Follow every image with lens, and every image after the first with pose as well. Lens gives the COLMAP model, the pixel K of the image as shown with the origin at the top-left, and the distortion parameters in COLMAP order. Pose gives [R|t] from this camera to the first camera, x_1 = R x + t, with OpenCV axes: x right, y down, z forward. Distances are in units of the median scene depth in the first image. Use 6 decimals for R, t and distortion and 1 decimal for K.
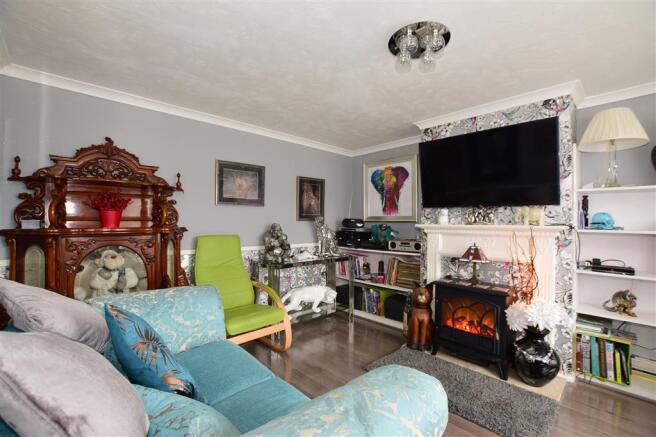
lens RADIAL K [[290.9, 0, 328.5], [0, 290.9, 216.3], [0, 0, 1]] dist [-0.005001, -0.000342]
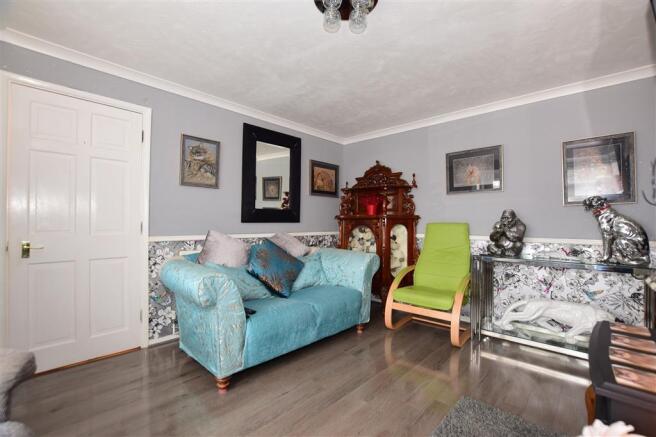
lens RADIAL K [[290.9, 0, 328.9], [0, 290.9, 219.8], [0, 0, 1]] dist [-0.005001, -0.000342]
pose [[0.073616, -0.007630, -0.997257, 0.740377], [0.018442, 0.999810, -0.006288, 0.057453], [0.997116, -0.017928, 0.073743, 0.522243]]
